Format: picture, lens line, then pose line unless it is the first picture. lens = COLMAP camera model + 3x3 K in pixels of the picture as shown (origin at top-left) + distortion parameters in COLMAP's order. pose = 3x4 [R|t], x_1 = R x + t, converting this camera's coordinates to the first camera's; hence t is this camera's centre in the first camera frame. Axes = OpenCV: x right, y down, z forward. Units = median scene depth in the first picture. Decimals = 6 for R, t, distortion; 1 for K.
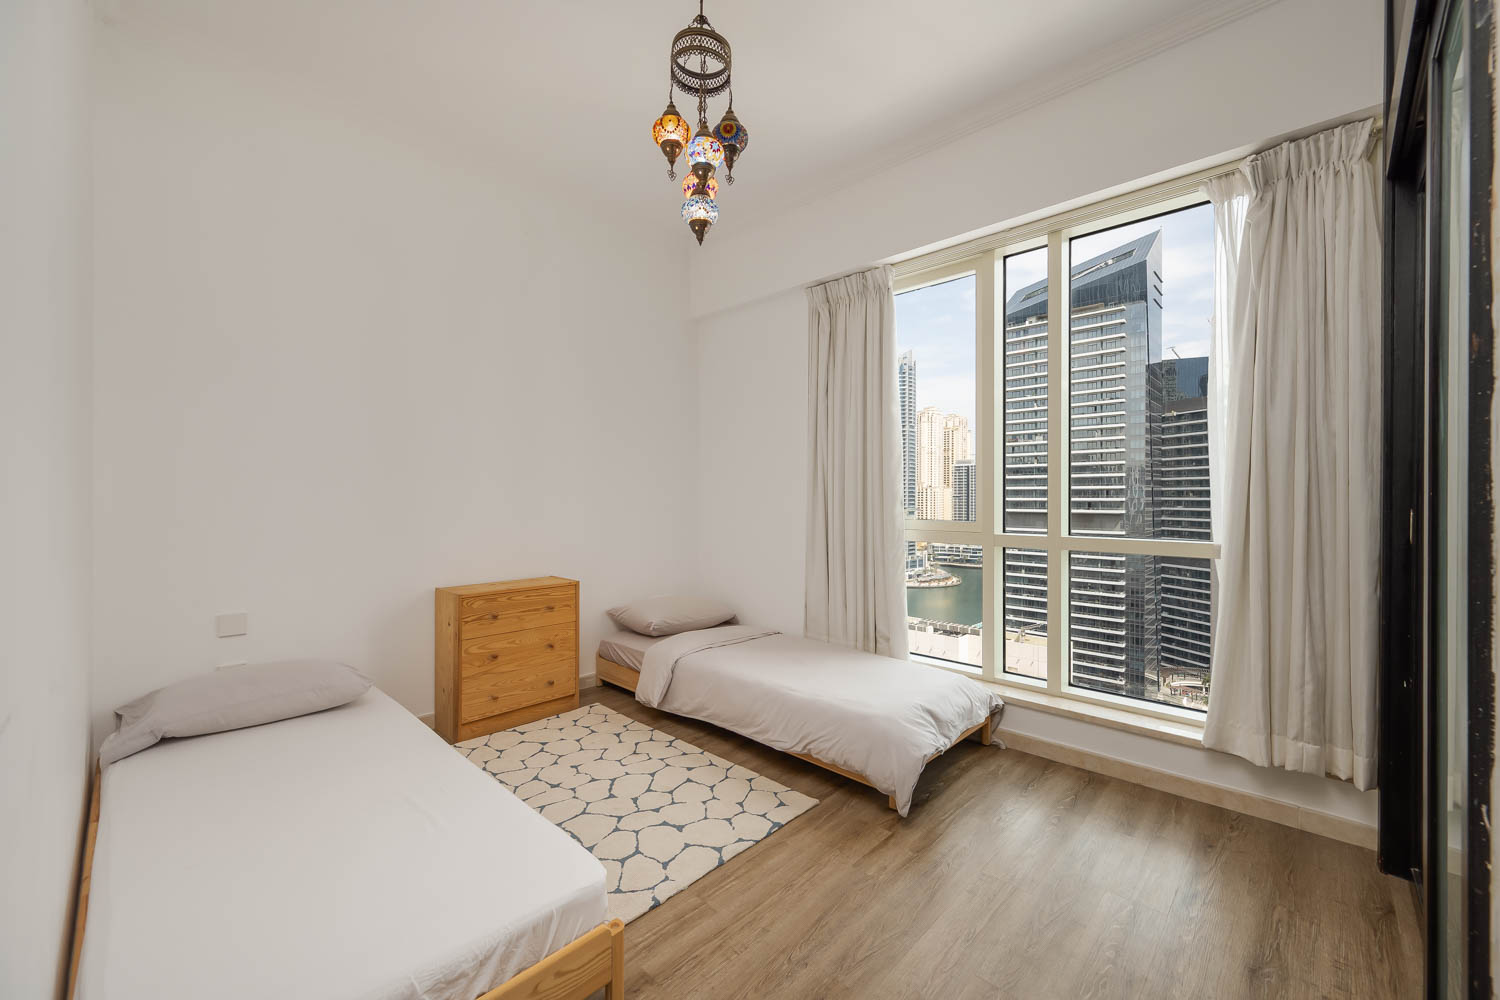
lens RADIAL K [[592.8, 0, 748.7], [0, 592.8, 501.3], [0, 0, 1]] dist [-0.005556, -0.000745]
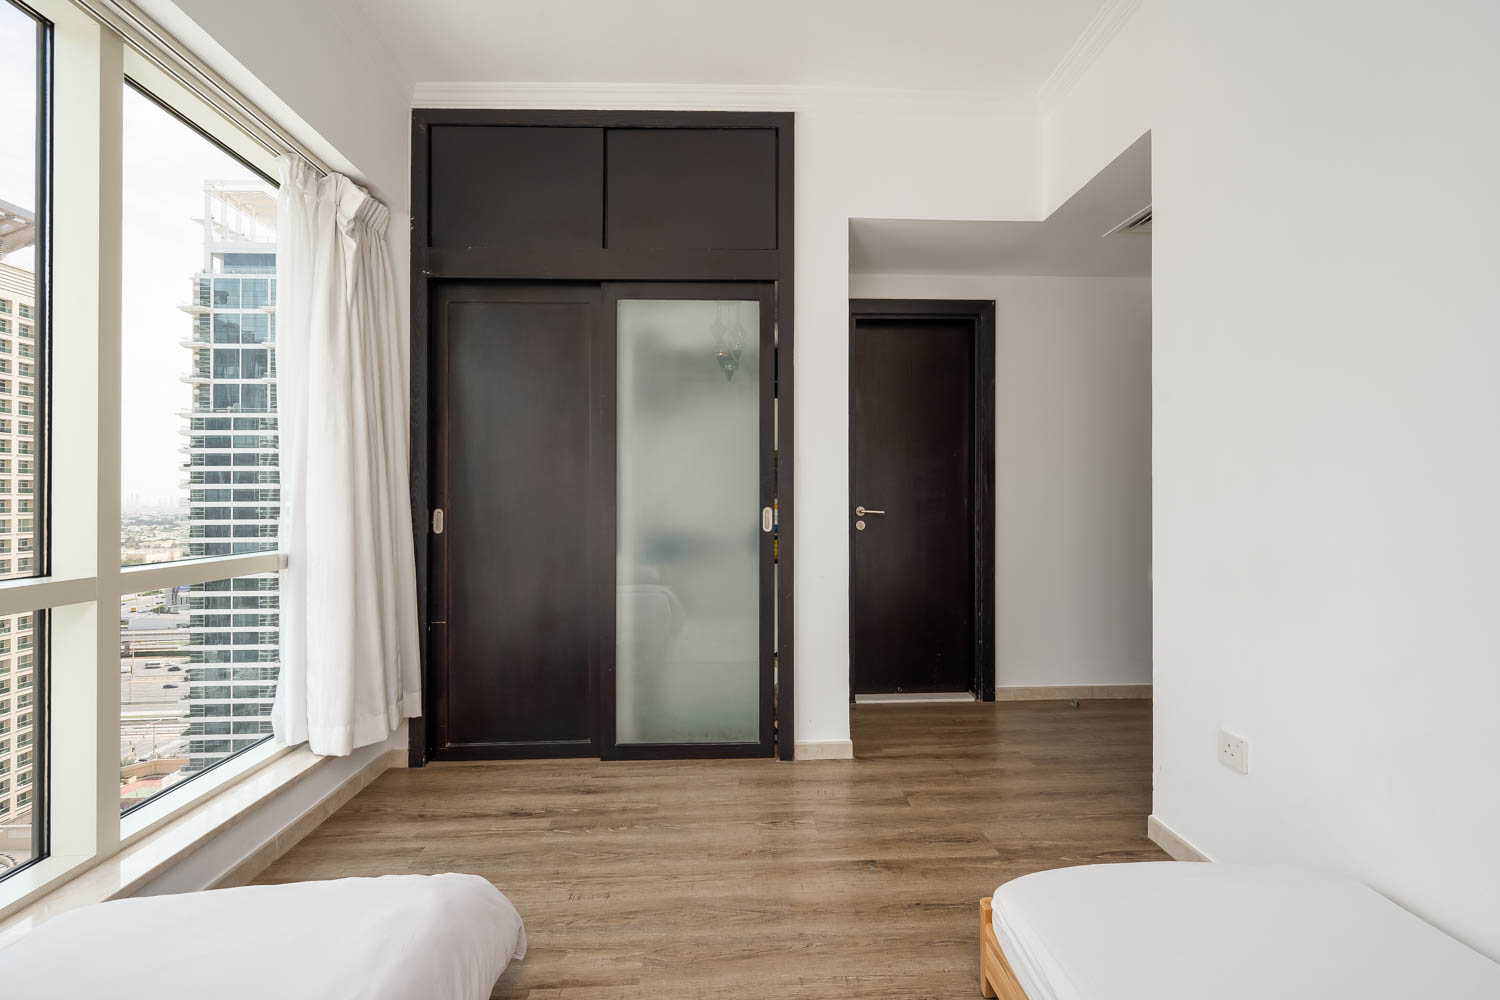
lens RADIAL K [[592.8, 0, 749.4], [0, 592.8, 498.6], [0, 0, 1]] dist [-0.005556, -0.000745]
pose [[-0.723482, 0.002657, 0.690338, -0.566103], [0.009633, 0.999934, 0.006246, -0.015292], [-0.690276, 0.011169, -0.723460, 1.791520]]
